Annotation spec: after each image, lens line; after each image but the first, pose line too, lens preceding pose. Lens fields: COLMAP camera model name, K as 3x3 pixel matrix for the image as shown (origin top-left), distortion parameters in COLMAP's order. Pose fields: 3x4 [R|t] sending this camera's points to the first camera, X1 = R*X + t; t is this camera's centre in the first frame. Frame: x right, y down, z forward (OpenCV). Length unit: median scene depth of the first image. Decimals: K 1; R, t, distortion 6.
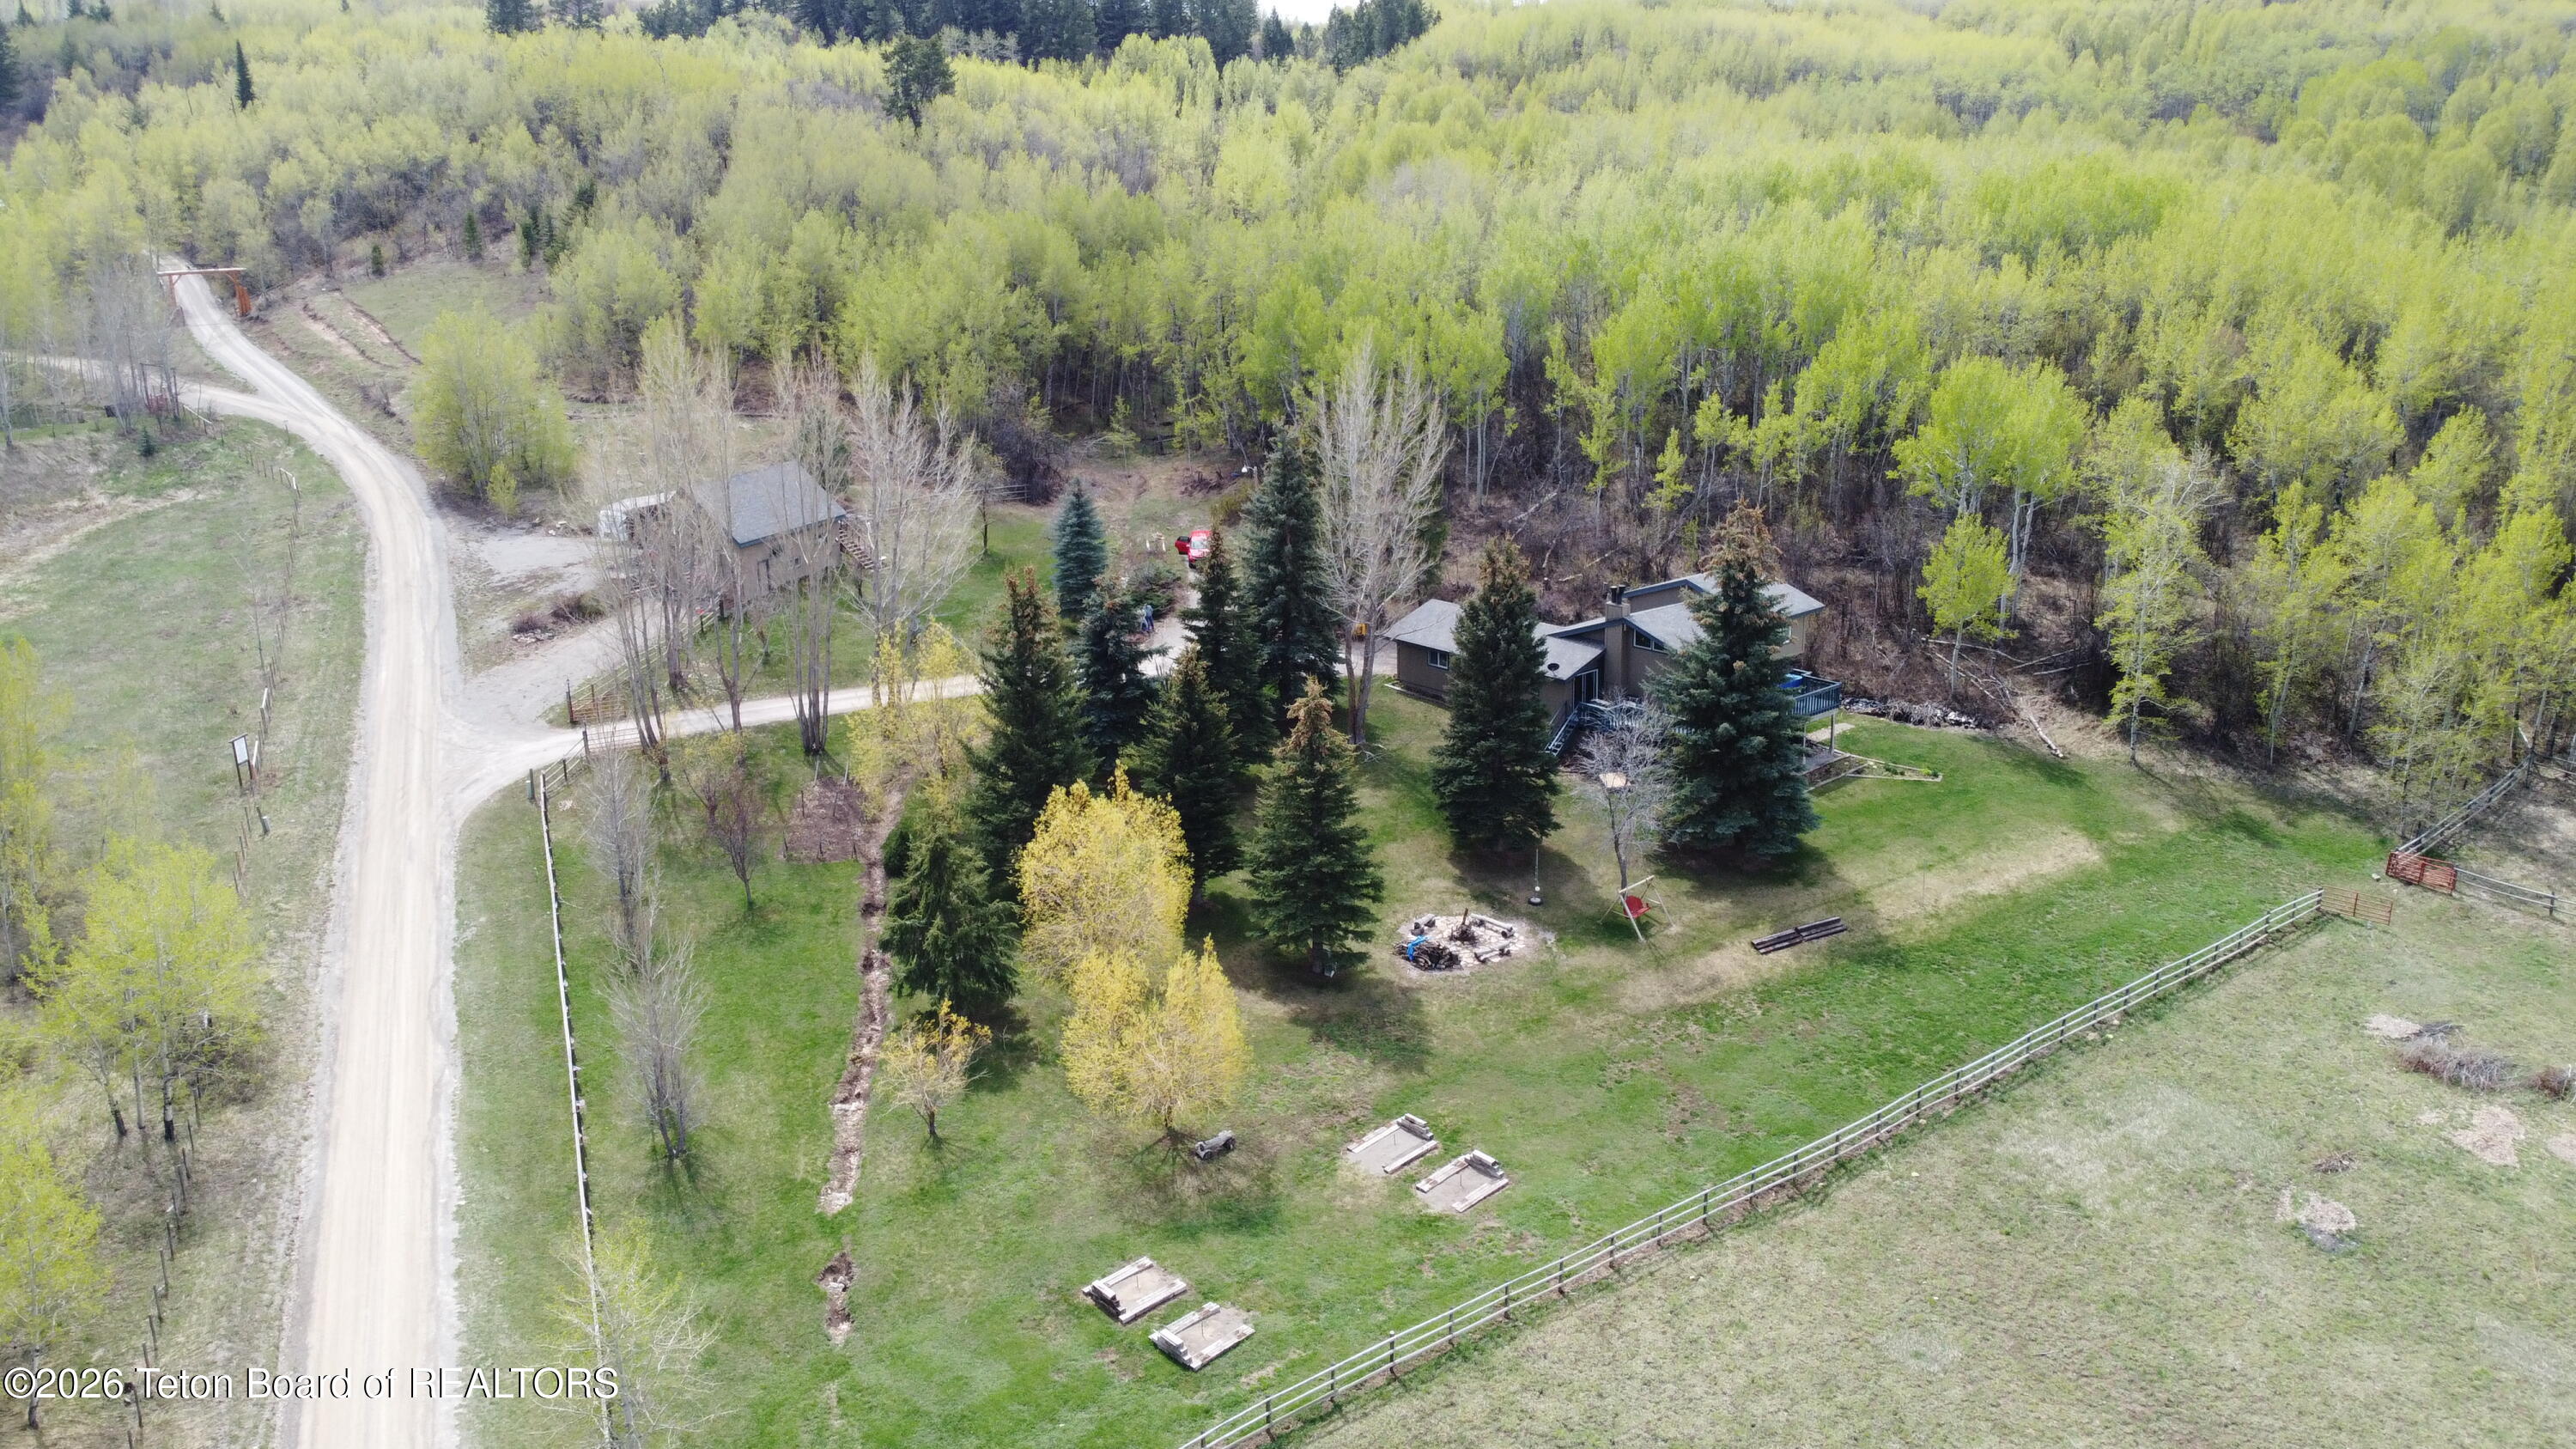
lens RADIAL K [[1948.1, 0, 1280.9], [0, 1948.1, 711.7], [0, 0, 1]] dist [0.004307, -0.003426]
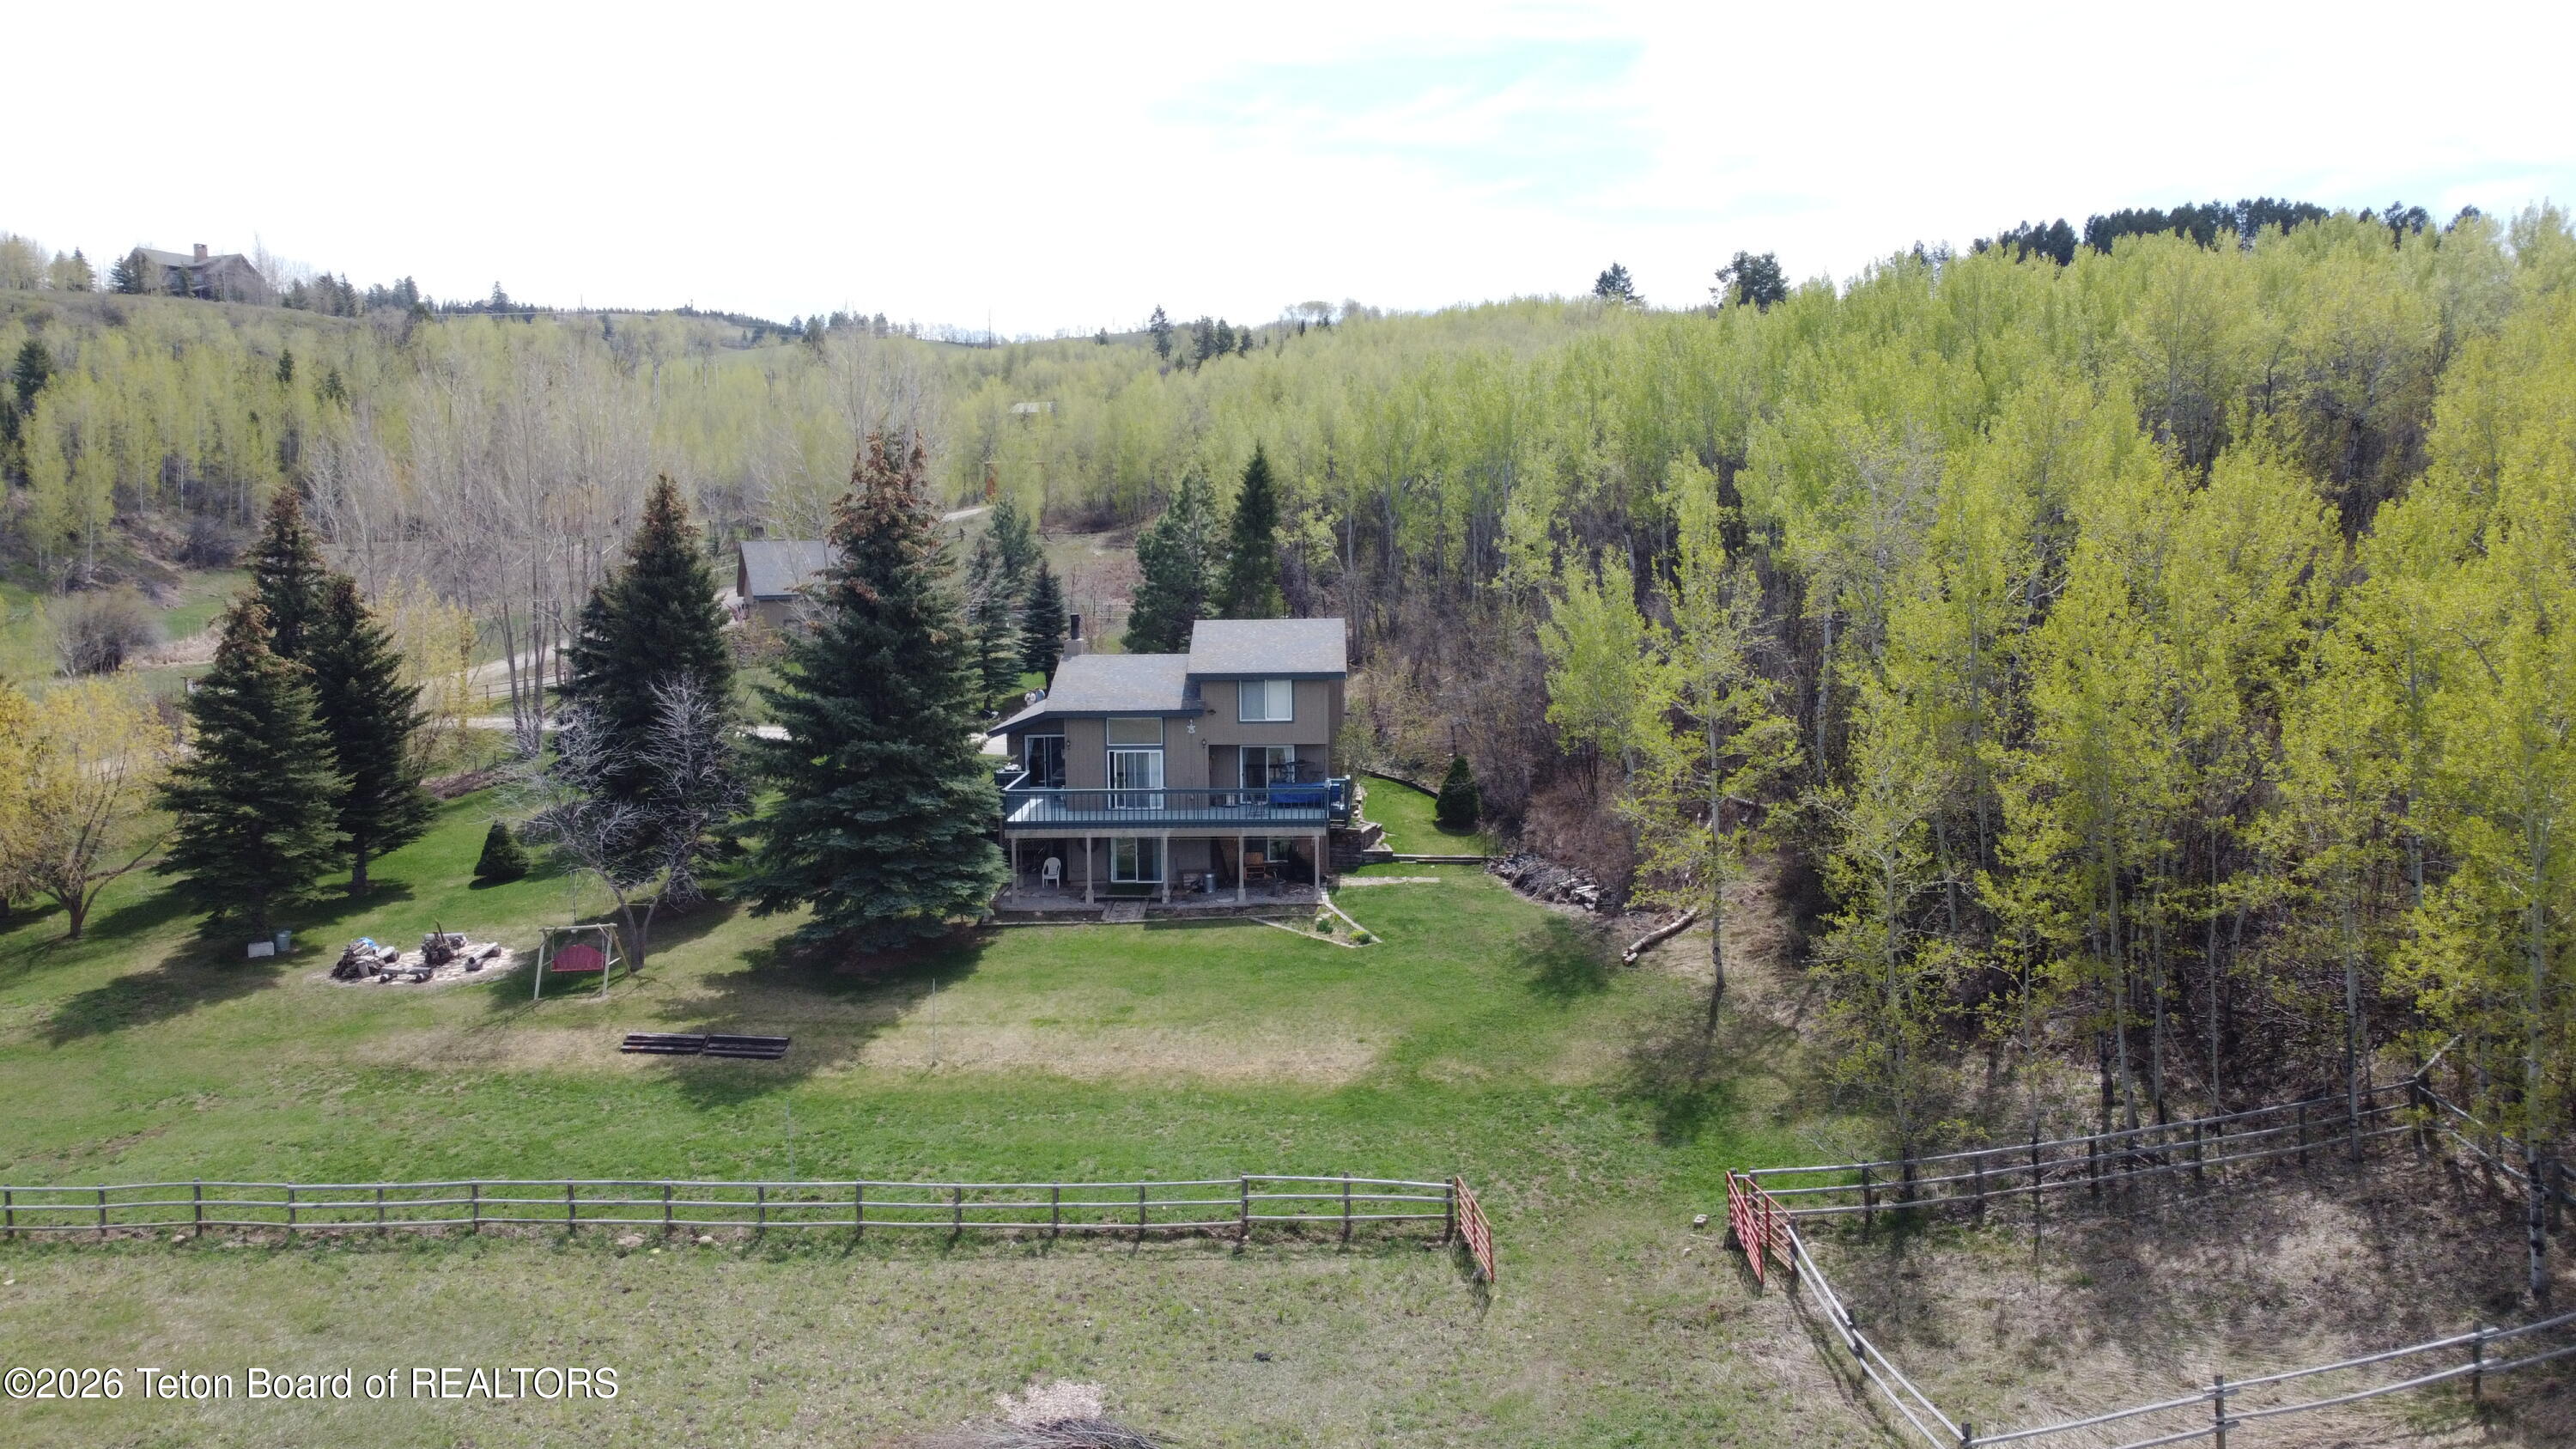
lens RADIAL K [[1945.3, 0, 1279.0], [0, 1945.3, 710.6], [0, 0, 1]] dist [0.011914, -0.007665]
pose [[0.750586, 0.075566, -0.656437, 0.699624], [-0.192544, 0.975340, -0.107882, 0.032523], [0.632097, 0.207368, 0.746627, 0.517573]]
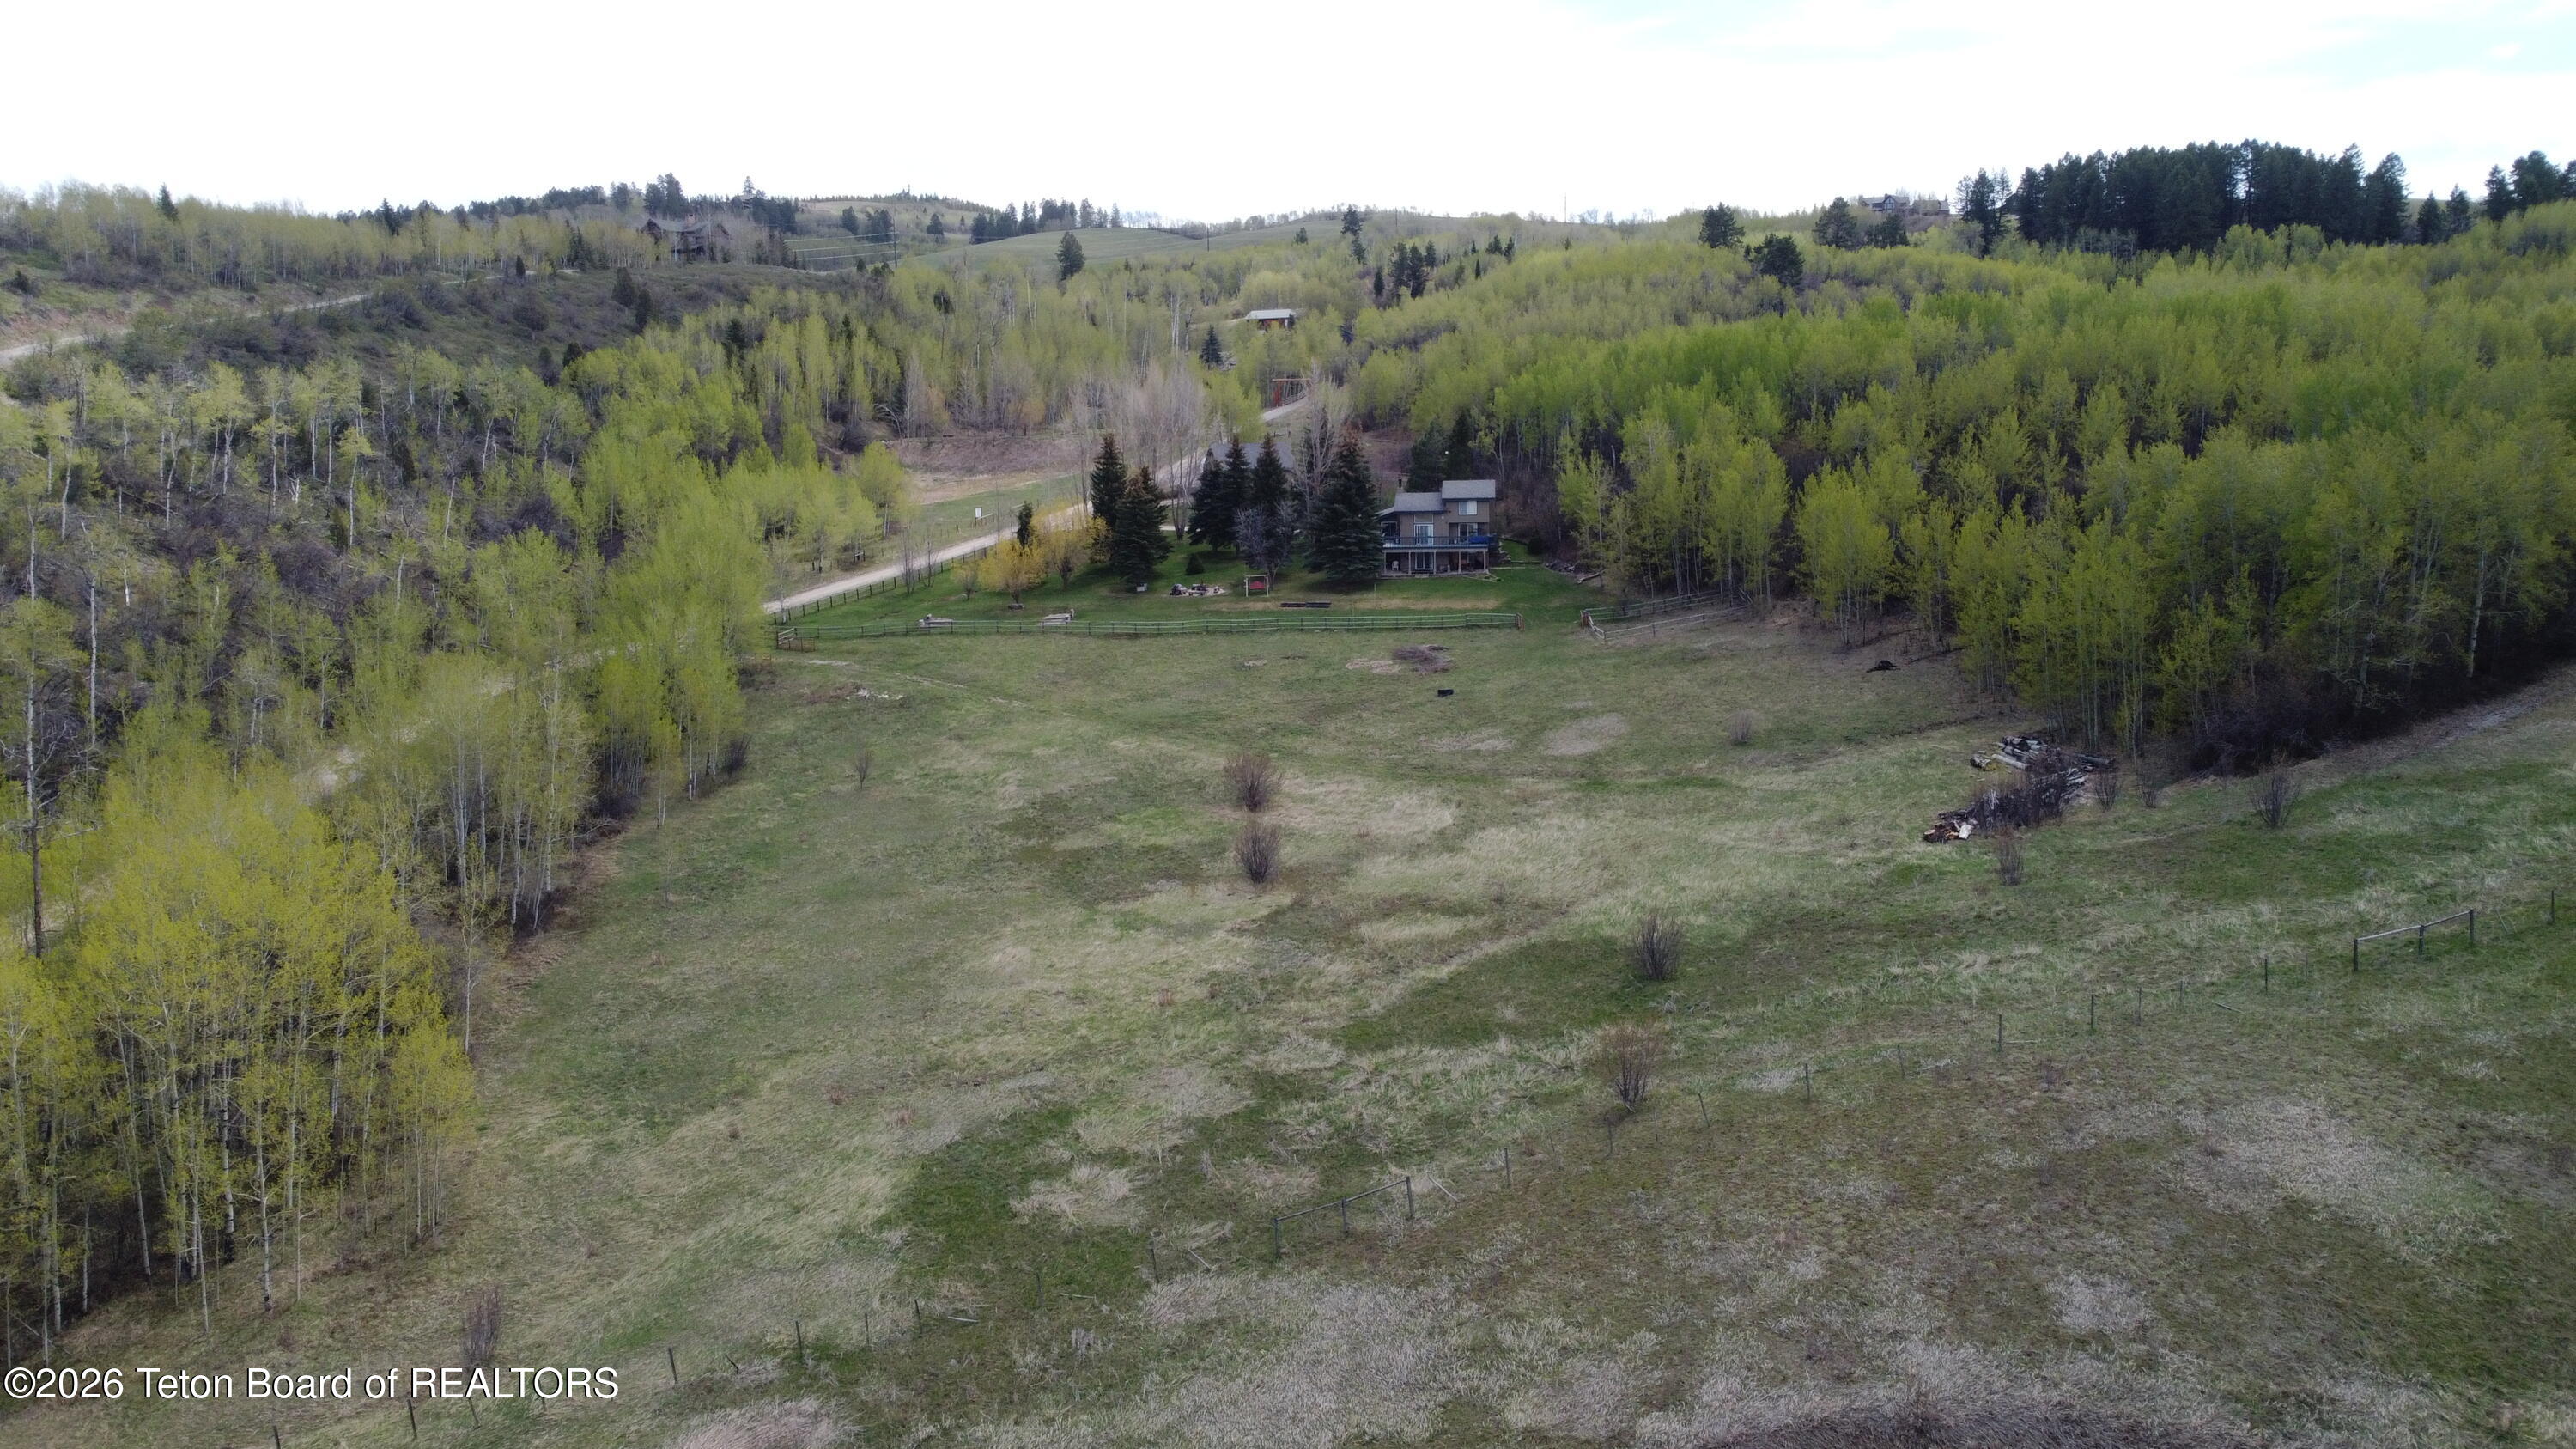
lens RADIAL K [[1945.3, 0, 1279.0], [0, 1945.3, 710.6], [0, 0, 1]] dist [0.011914, -0.007665]
pose [[0.691190, 0.126828, -0.711457, 1.564937], [-0.202179, 0.979104, -0.021879, 0.243657], [0.693816, 0.158964, 0.702389, -0.484752]]
